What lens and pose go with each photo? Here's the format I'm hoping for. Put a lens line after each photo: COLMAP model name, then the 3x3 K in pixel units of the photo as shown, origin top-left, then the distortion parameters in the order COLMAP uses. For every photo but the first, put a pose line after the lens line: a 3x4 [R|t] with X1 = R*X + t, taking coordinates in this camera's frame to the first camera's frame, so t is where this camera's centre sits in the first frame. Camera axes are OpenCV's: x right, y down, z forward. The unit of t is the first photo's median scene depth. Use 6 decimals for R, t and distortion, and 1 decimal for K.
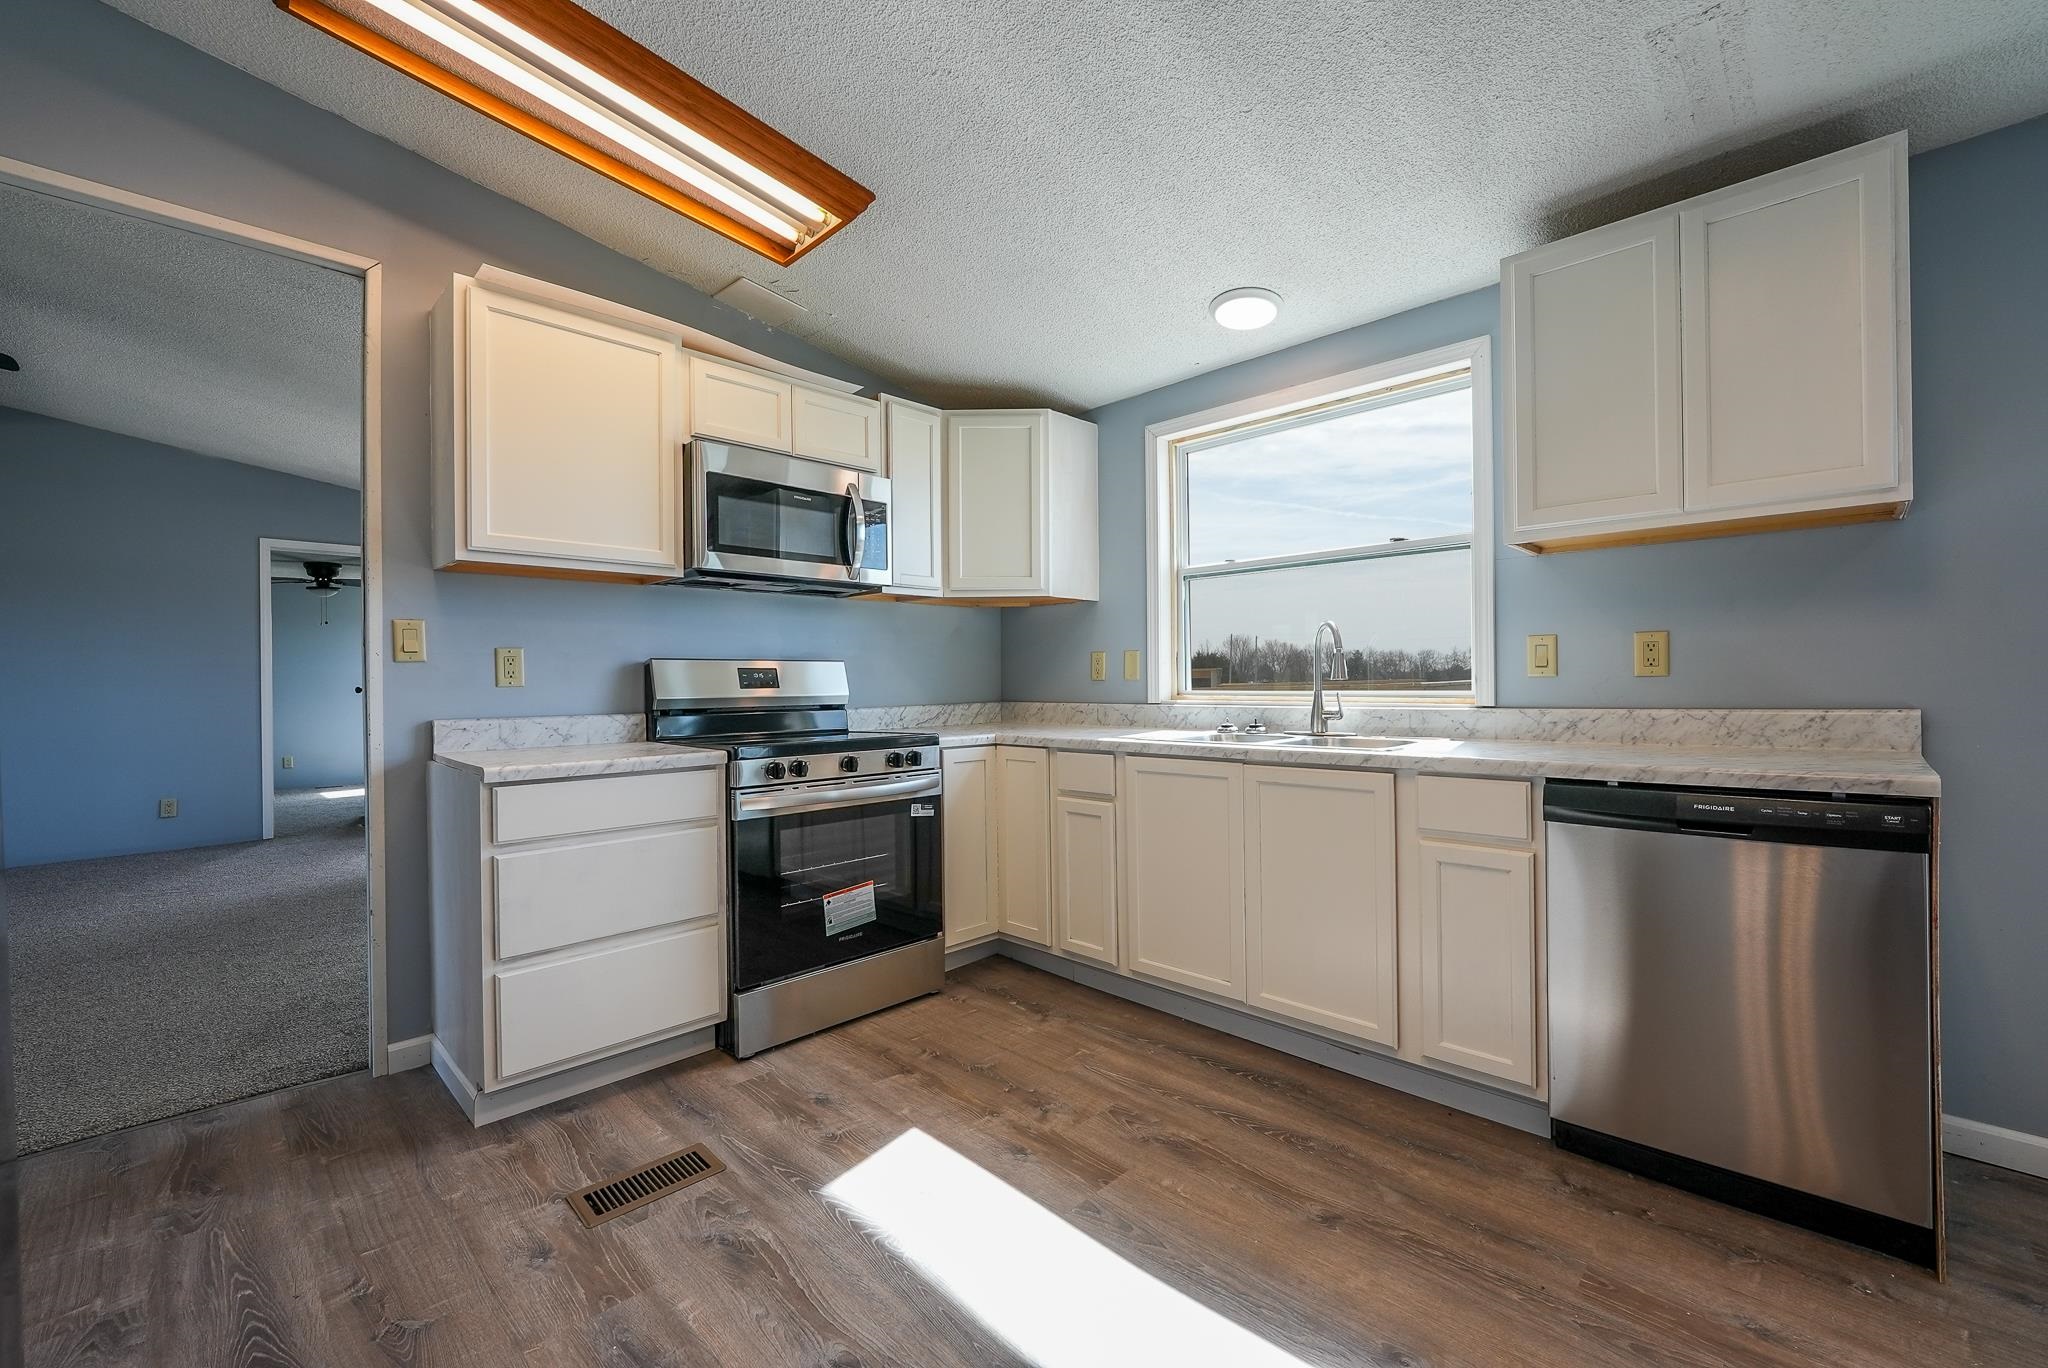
lens RADIAL K [[834.2, 0, 1019.6], [0, 834.2, 683.6], [0, 0, 1]] dist [-0.012673, 0.000540]
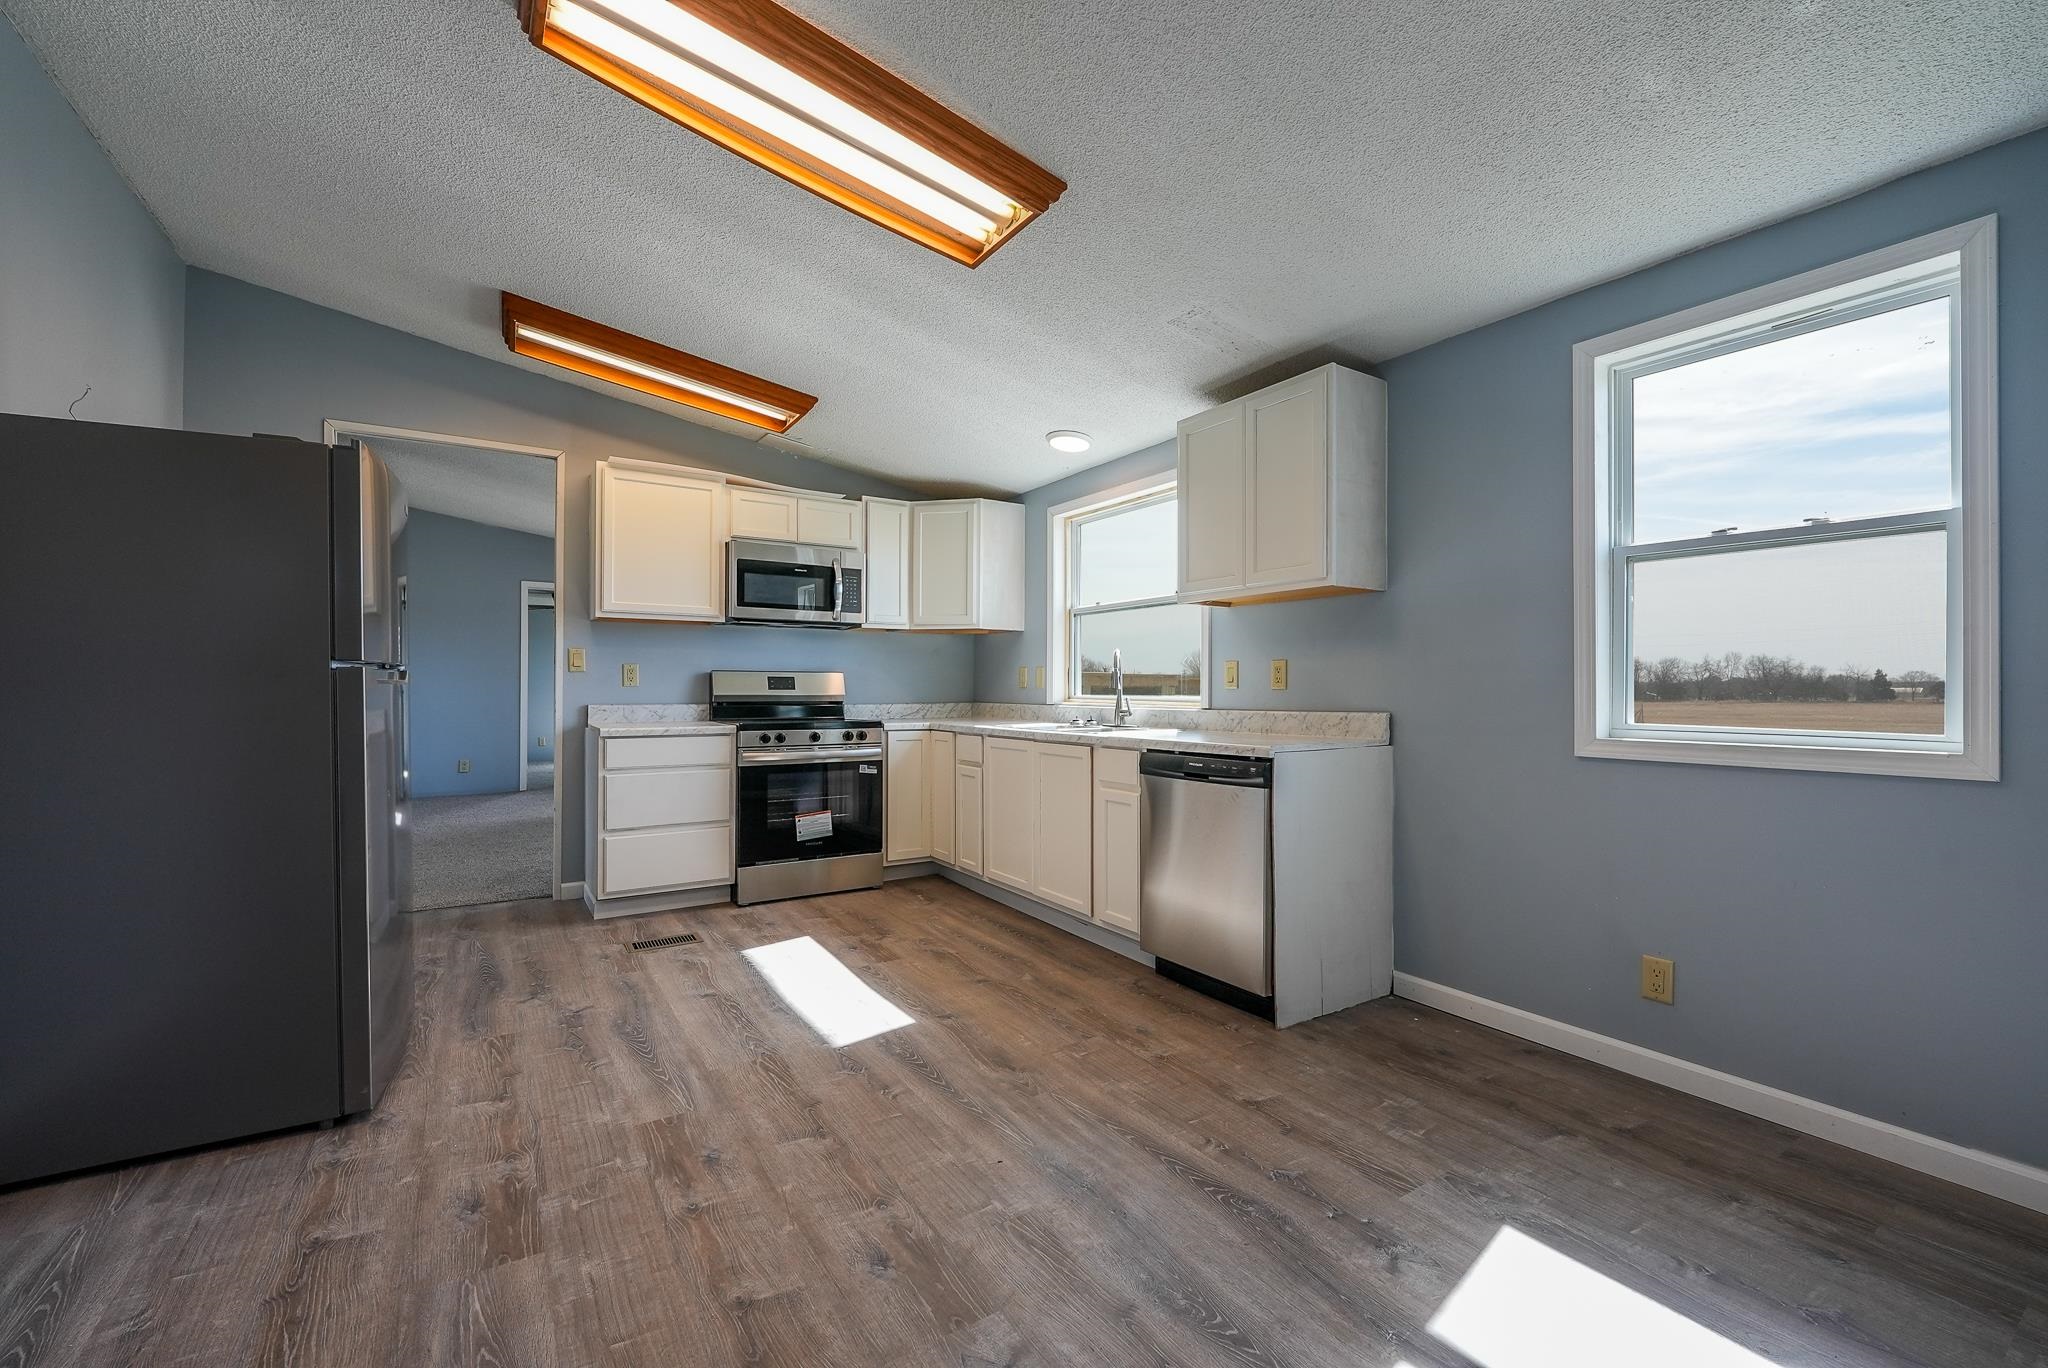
lens RADIAL K [[834.2, 0, 1022.5], [0, 834.2, 683.0], [0, 0, 1]] dist [-0.012673, 0.000540]
pose [[0.977422, 0.012084, -0.210948, 0.621982], [-0.013590, 0.999891, -0.005693, -0.005428], [0.210857, 0.008432, 0.977481, -0.587049]]
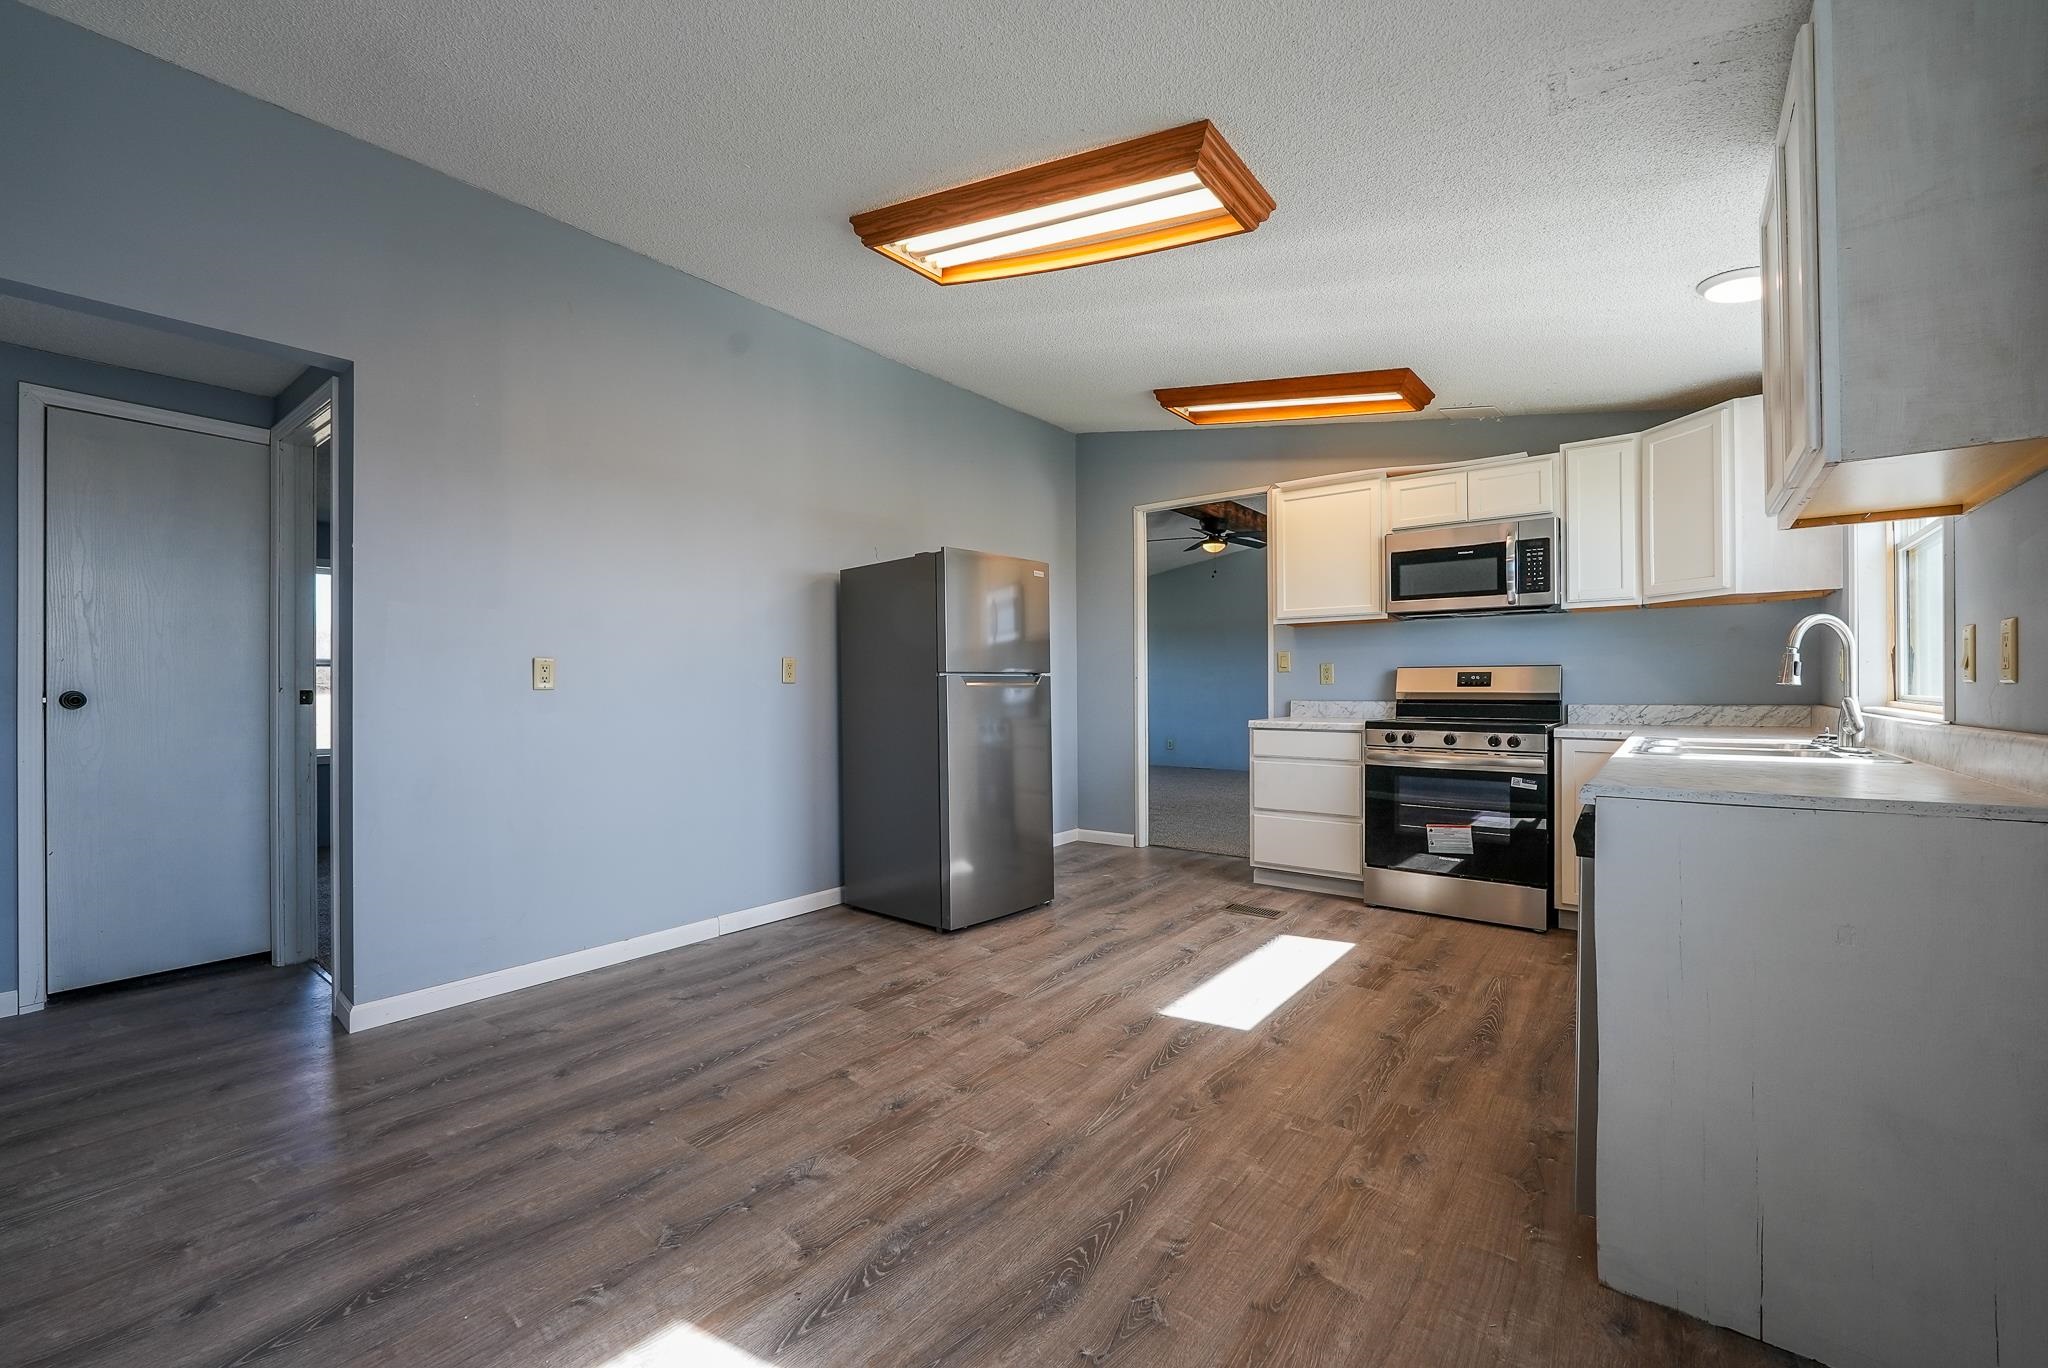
lens RADIAL K [[834.2, 0, 1023.1], [0, 834.2, 683.0], [0, 0, 1]] dist [-0.012673, 0.000540]
pose [[0.119913, 0.007585, -0.992755, 1.332647], [0.000584, 0.999970, 0.007711, -0.015706], [0.992784, -0.001504, 0.119905, 0.105876]]
